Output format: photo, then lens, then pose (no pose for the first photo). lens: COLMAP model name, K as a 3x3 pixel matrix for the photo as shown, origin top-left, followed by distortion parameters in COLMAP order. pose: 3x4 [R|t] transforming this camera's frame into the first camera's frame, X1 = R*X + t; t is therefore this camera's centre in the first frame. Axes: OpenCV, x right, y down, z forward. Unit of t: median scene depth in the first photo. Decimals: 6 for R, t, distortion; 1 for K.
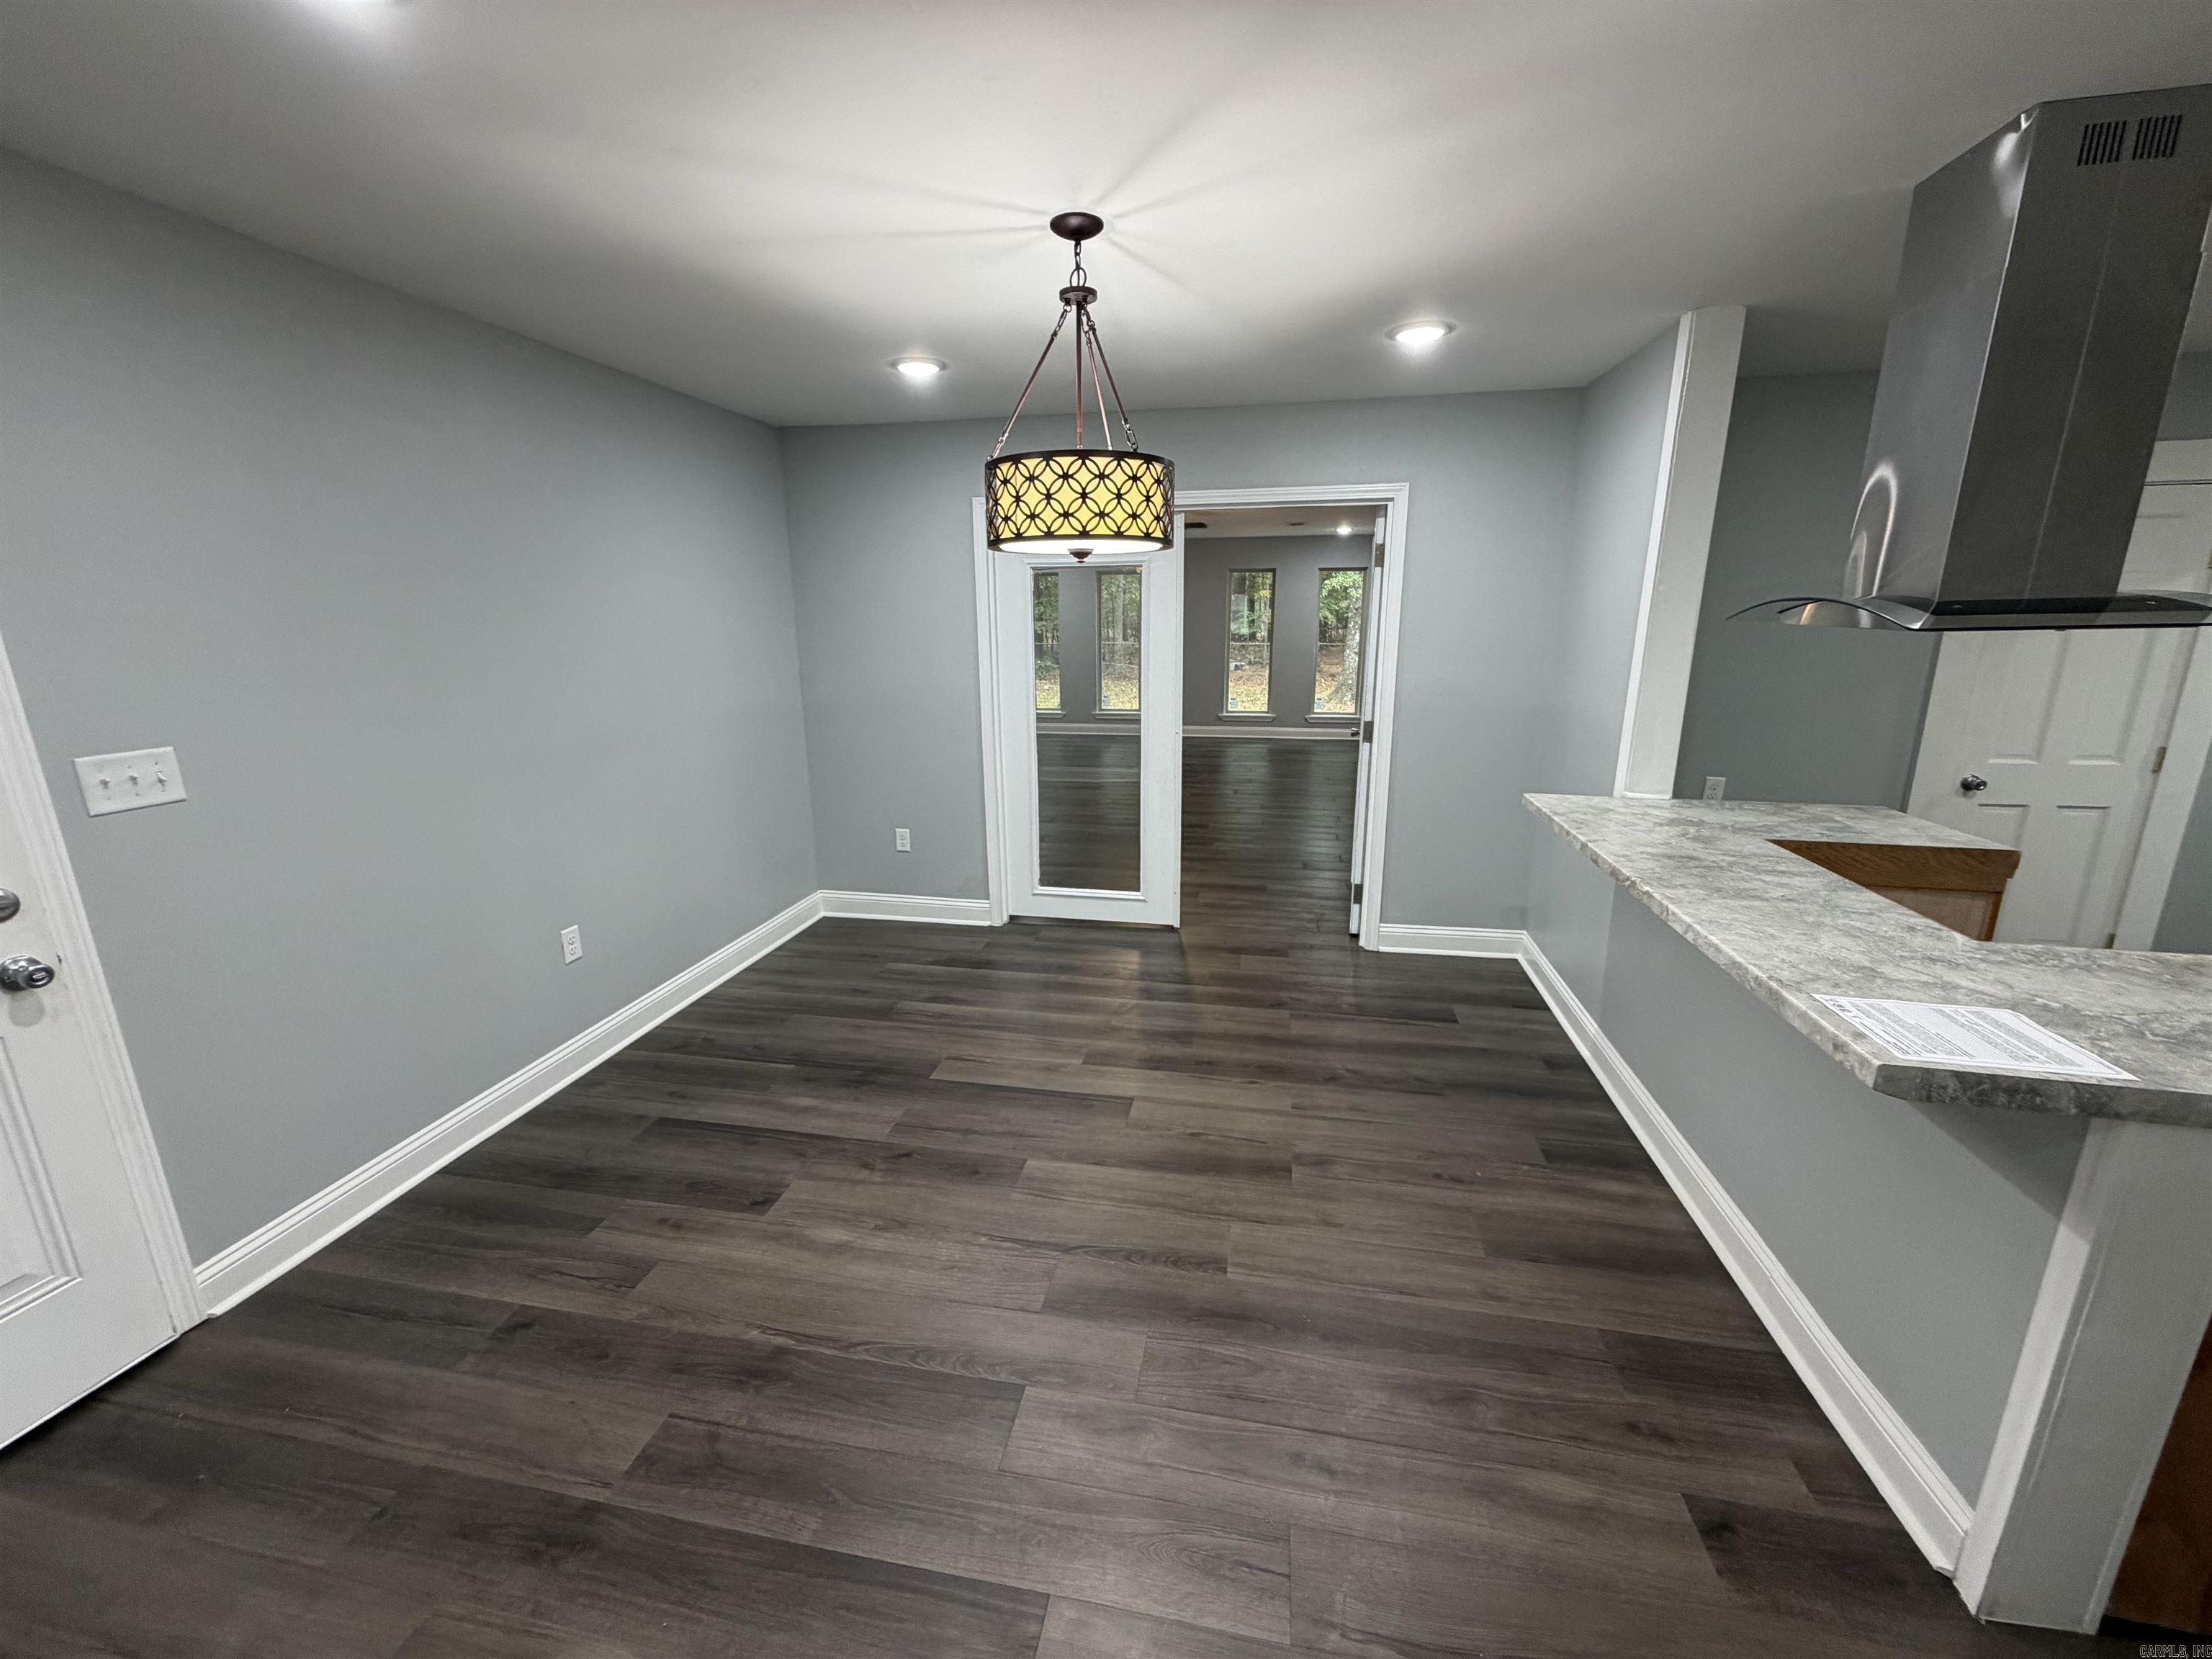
lens RADIAL K [[882.3, 0, 1107.5], [0, 882.3, 818.7], [0, 0, 1]] dist [-0.006115, 0.001268]
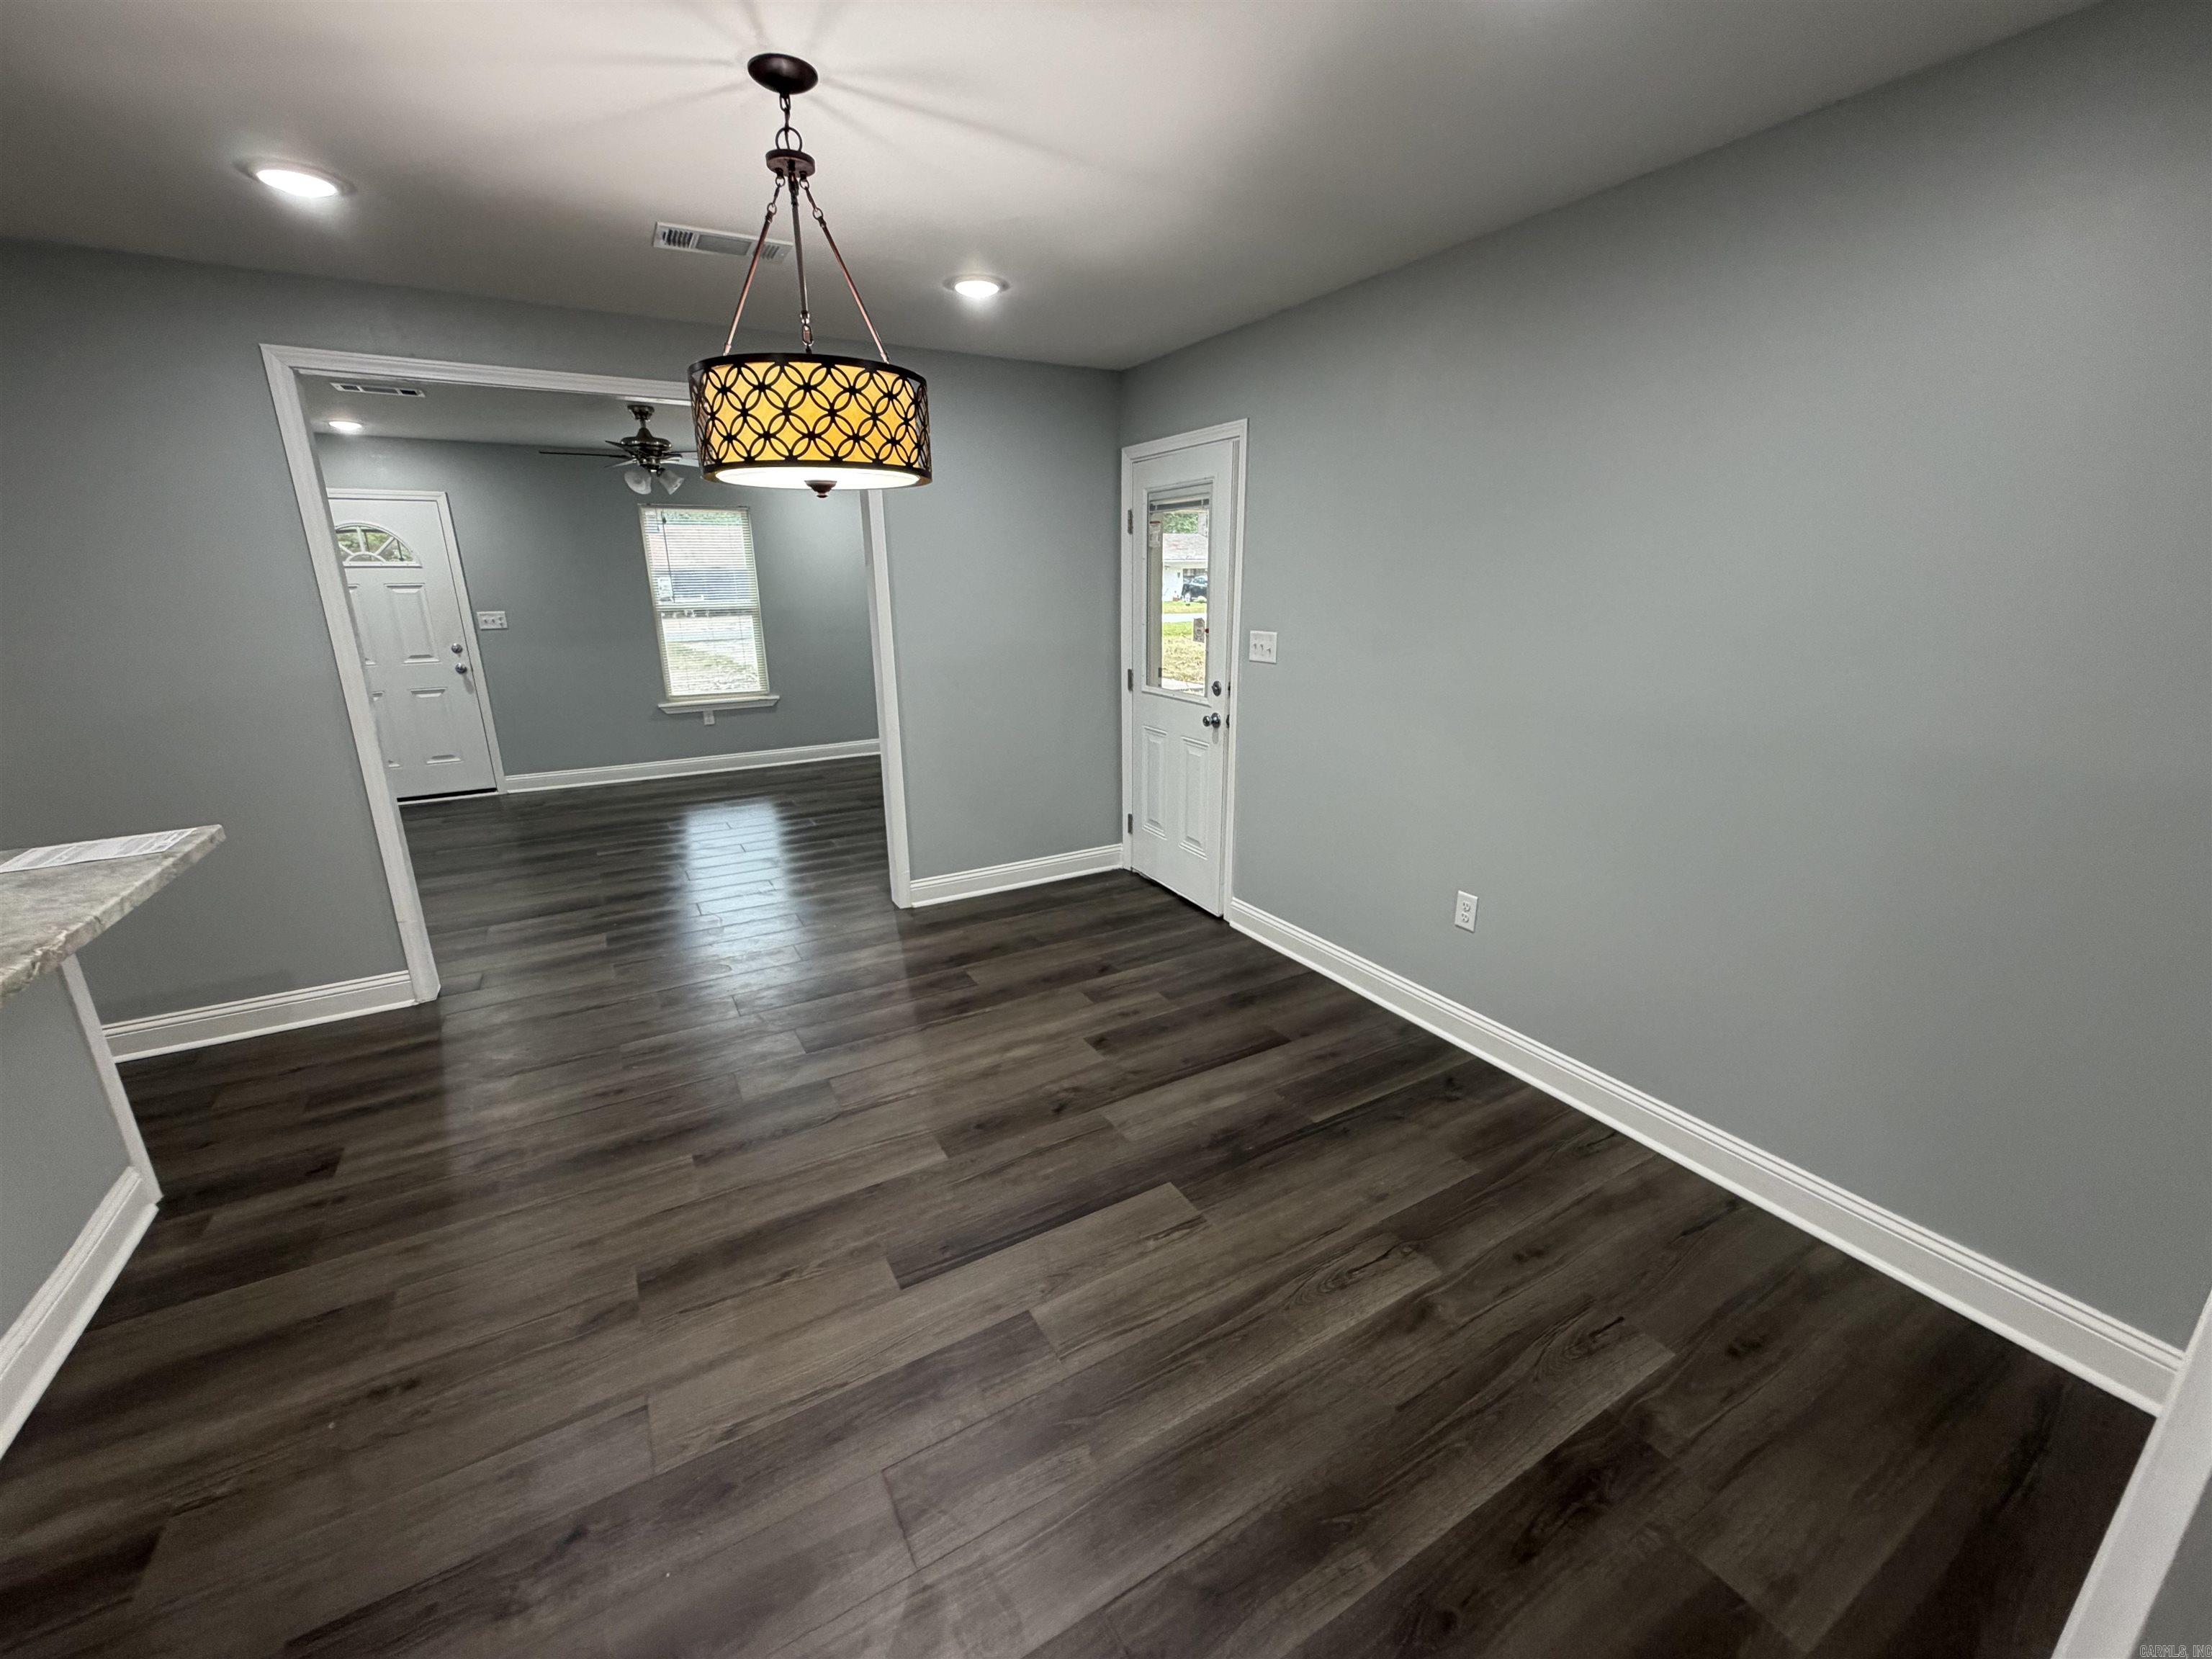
lens RADIAL K [[882.3, 0, 1097.9], [0, 882.3, 821.7], [0, 0, 1]] dist [-0.006115, 0.001268]
pose [[-0.760649, 0.191014, -0.620425, 0.322612], [-0.130032, 0.891528, 0.433901, -0.380707], [0.636007, 0.410722, -0.653302, 1.697699]]
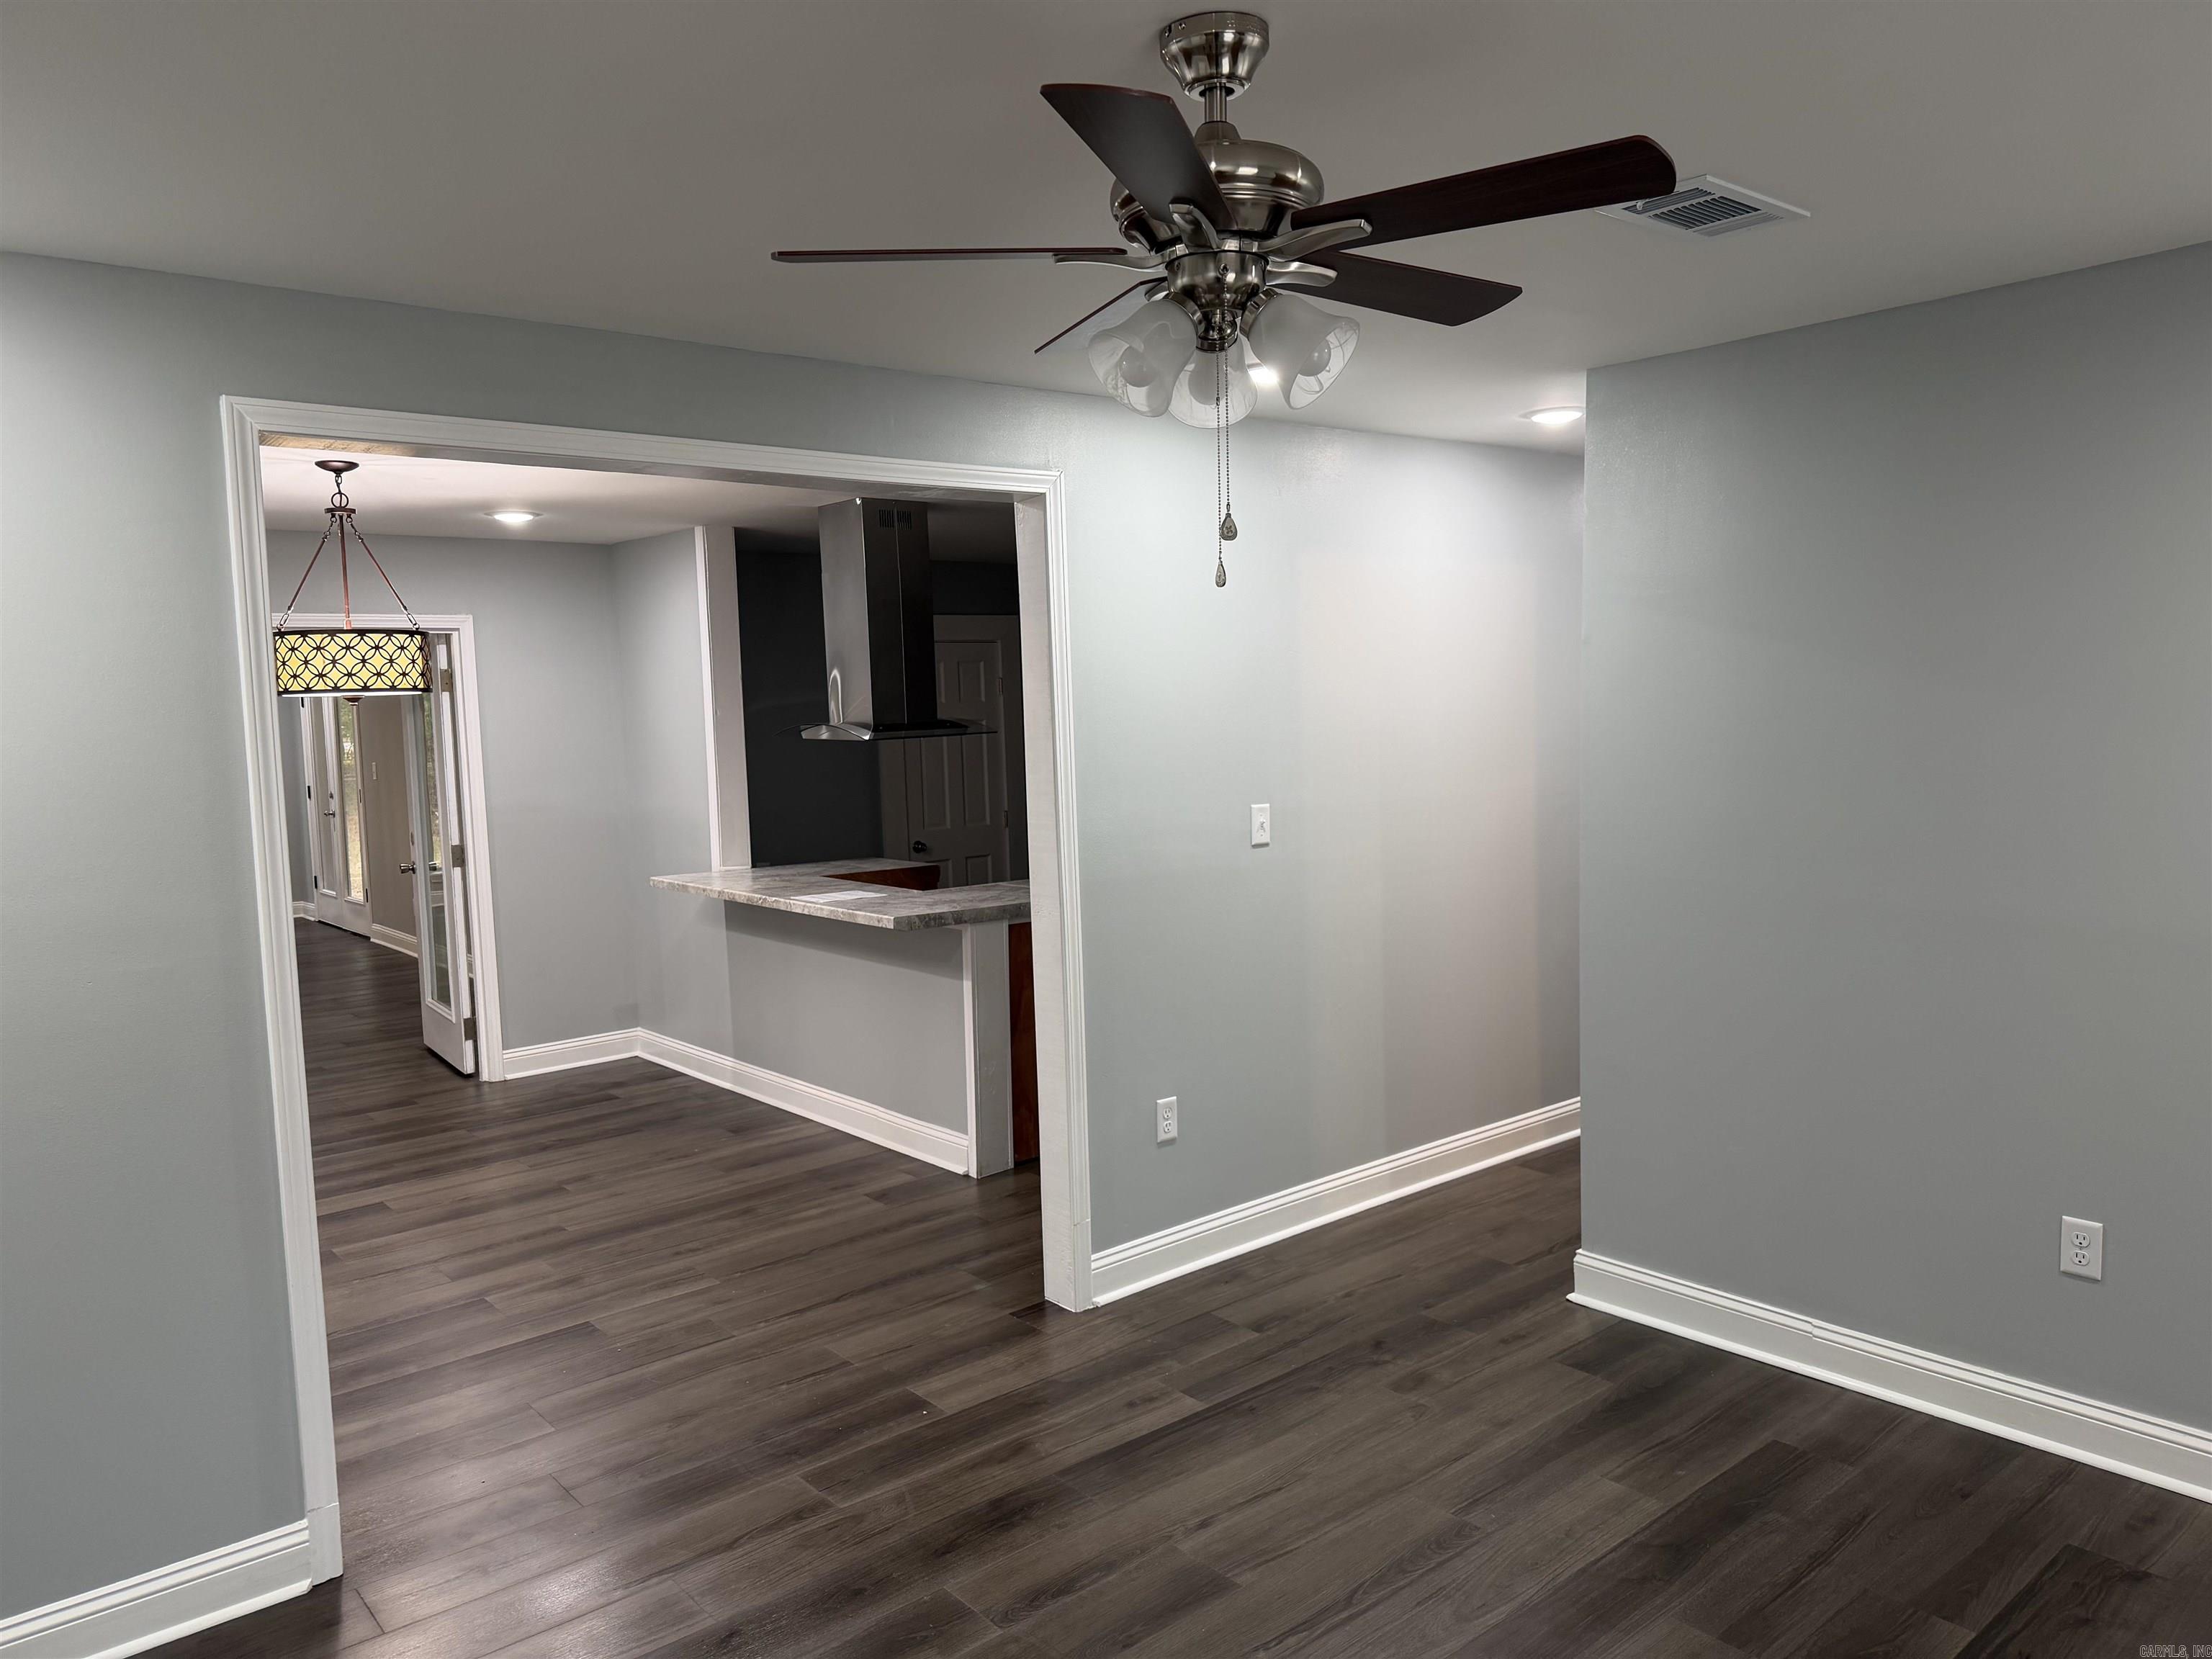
lens RADIAL K [[1532.2, 0, 1112.9], [0, 1532.2, 826.6], [0, 0, 1]] dist [0.032754, -0.004143]
pose [[0.624457, -0.077765, 0.777178, -0.993286], [0.201708, 0.977334, -0.064279, 0.215049], [-0.754564, 0.196903, 0.625989, -1.065478]]
